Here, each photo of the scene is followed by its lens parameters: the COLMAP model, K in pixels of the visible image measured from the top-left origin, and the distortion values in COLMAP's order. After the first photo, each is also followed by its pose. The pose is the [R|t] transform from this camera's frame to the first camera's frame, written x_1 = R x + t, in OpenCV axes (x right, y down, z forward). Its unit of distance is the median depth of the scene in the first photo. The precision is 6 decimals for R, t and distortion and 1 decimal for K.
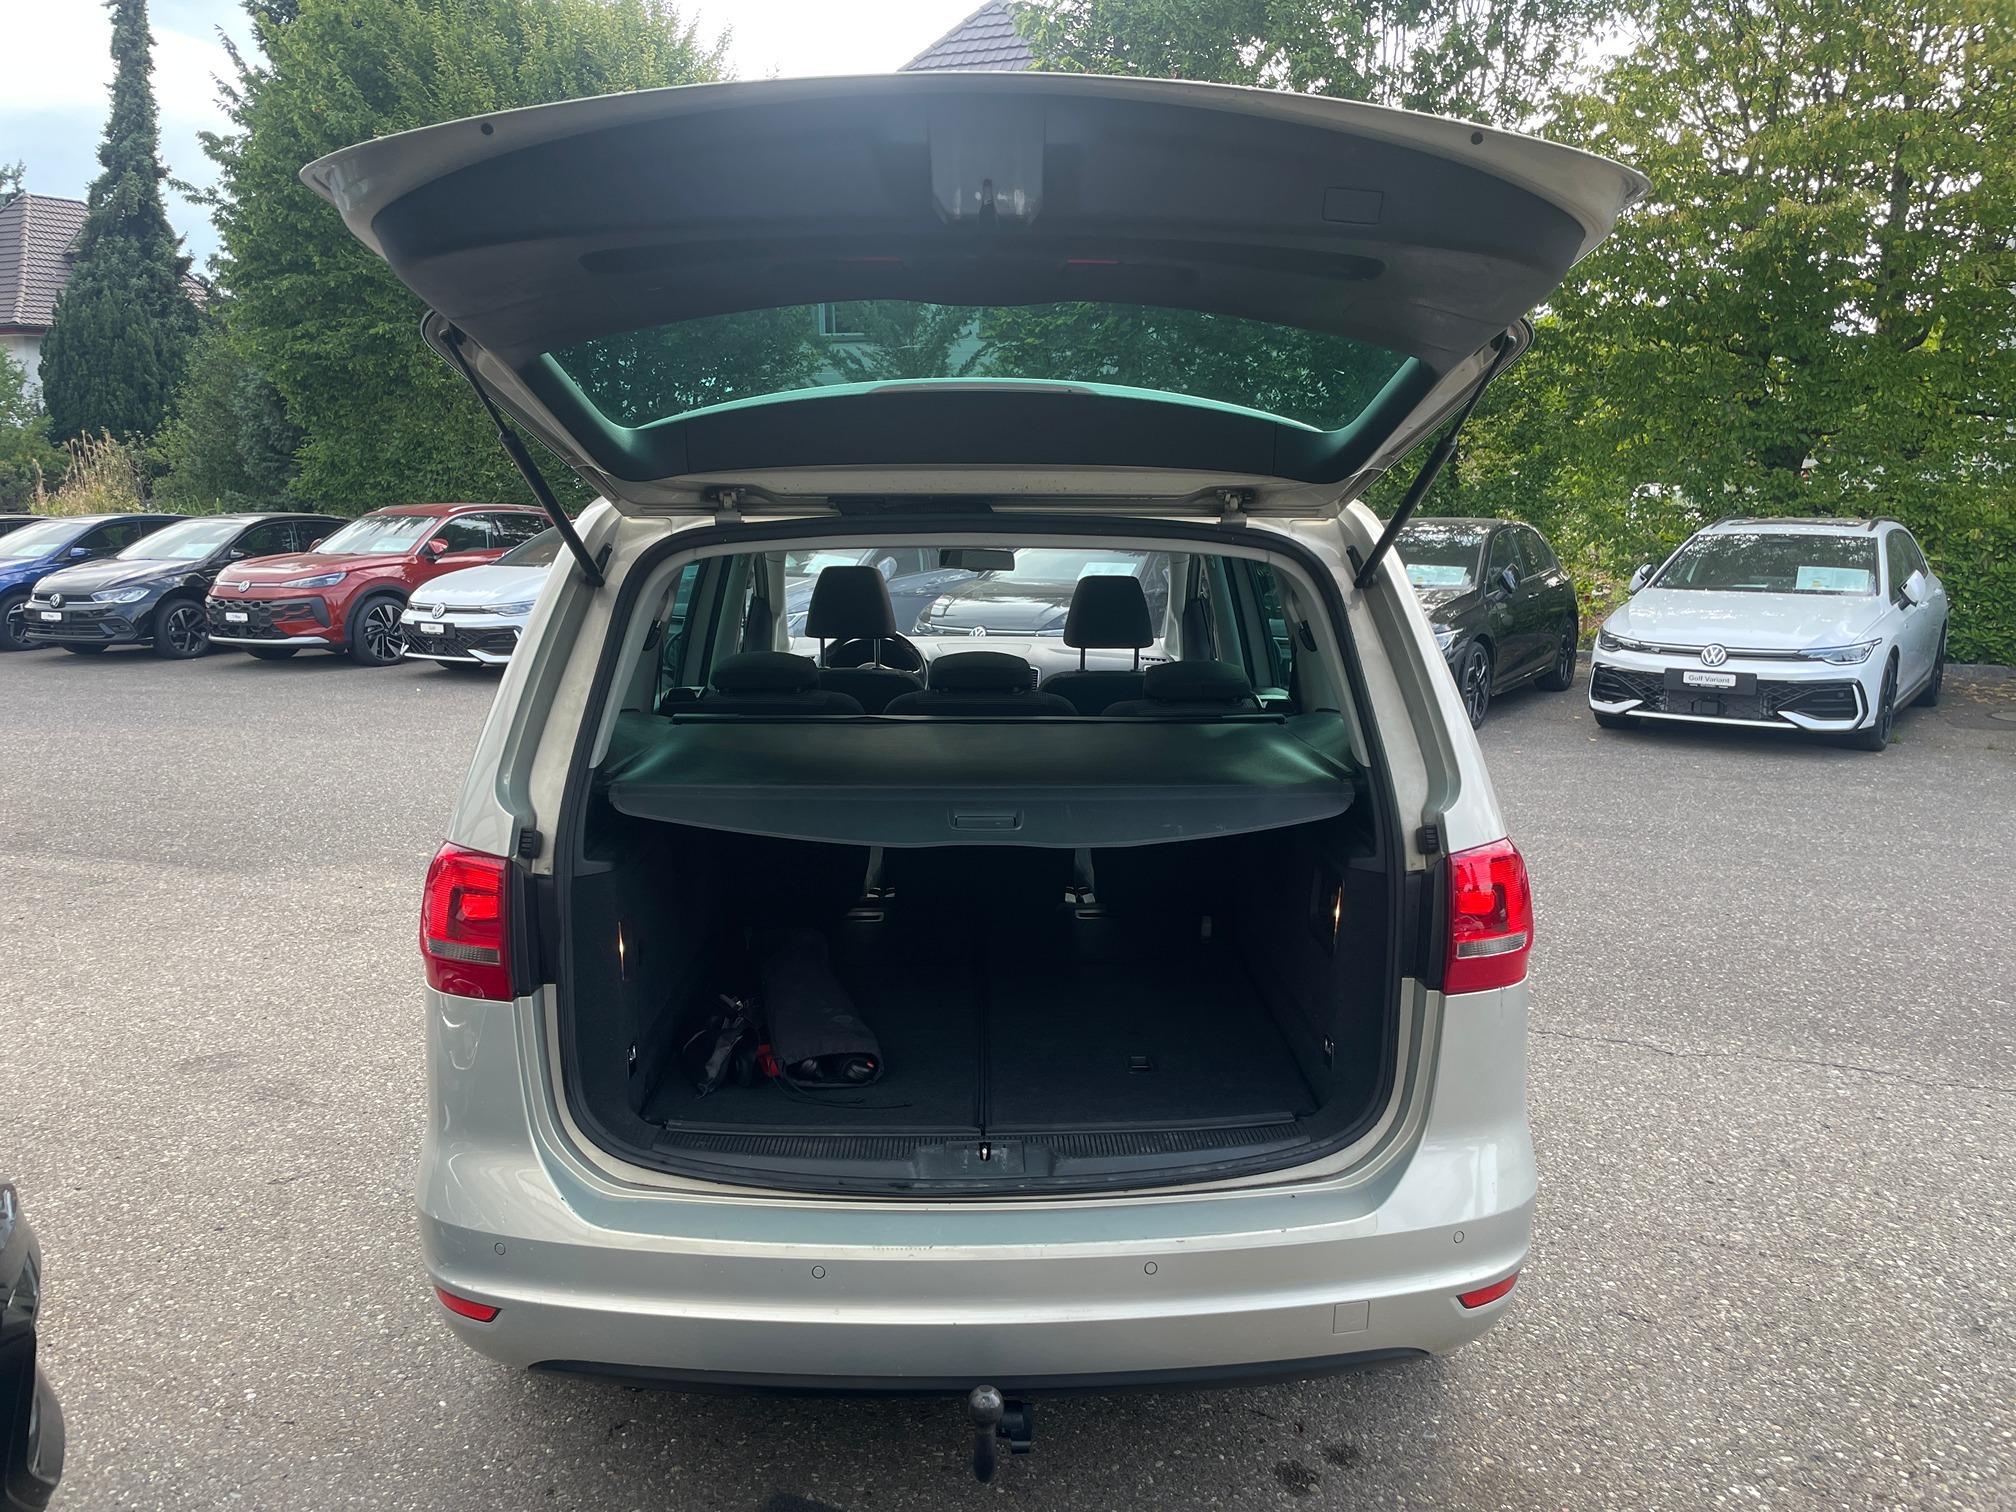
lens RADIAL K [[1532.0, 0, 1008.8], [0, 1532.0, 747.2], [0, 0, 1]] dist [0.074177, -0.107045]
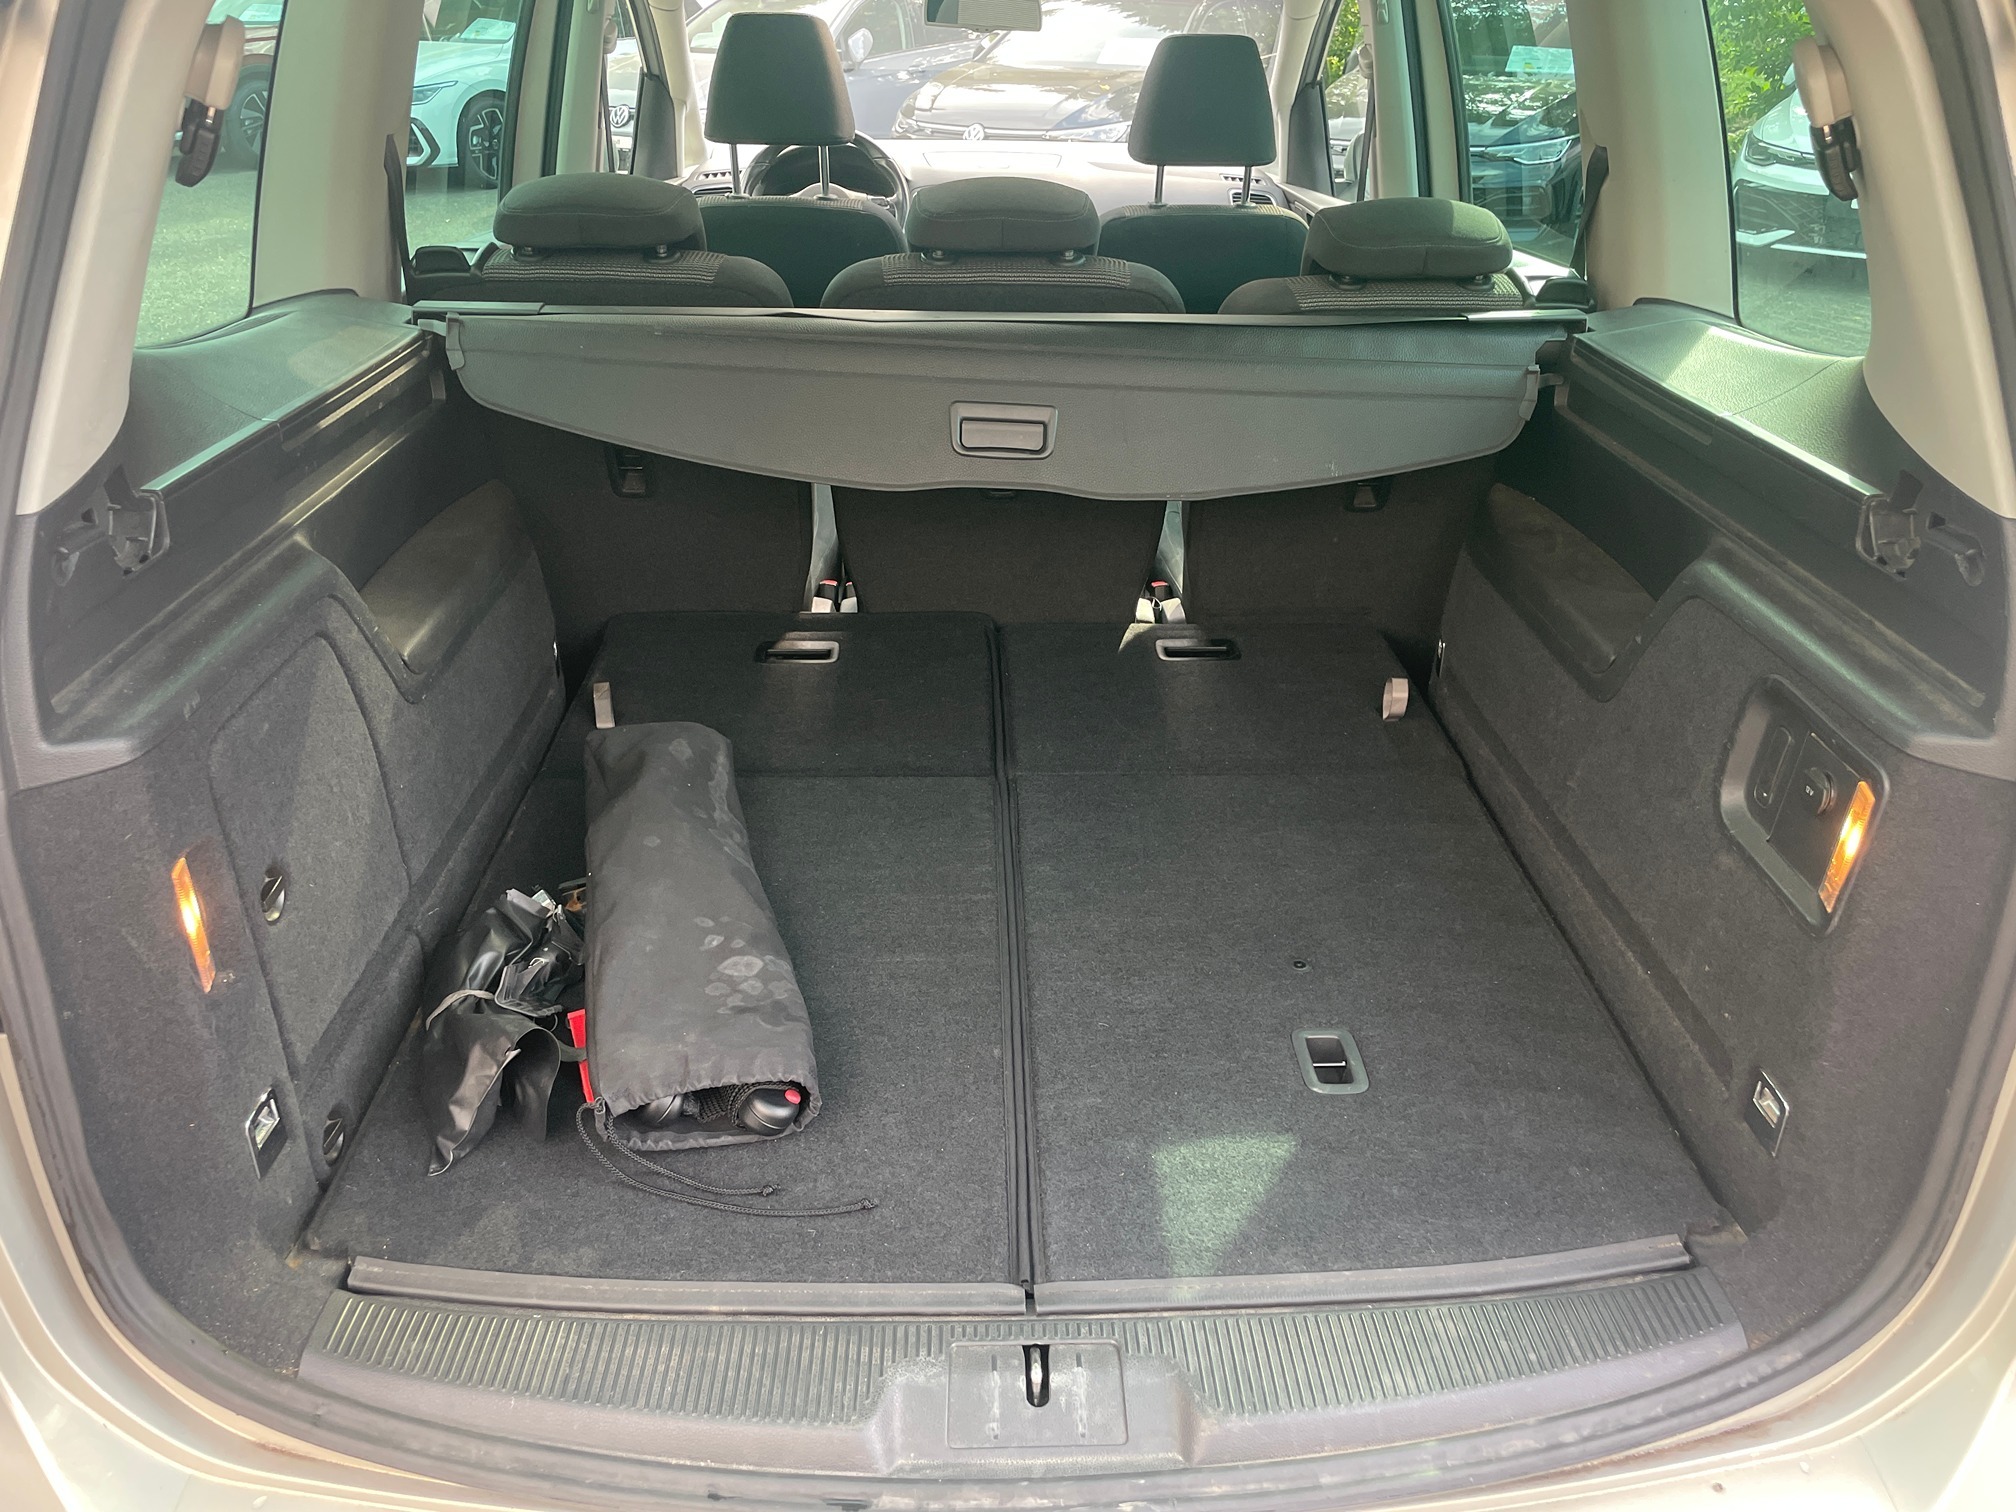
lens RADIAL K [[1532.0, 0, 1017.6], [0, 1532.0, 763.4], [0, 0, 1]] dist [0.074177, -0.107045]
pose [[0.999927, 0.004371, 0.011272, -0.004472], [-0.007624, 0.951580, 0.307306, -0.008098], [-0.009382, -0.307369, 0.951544, 0.102766]]
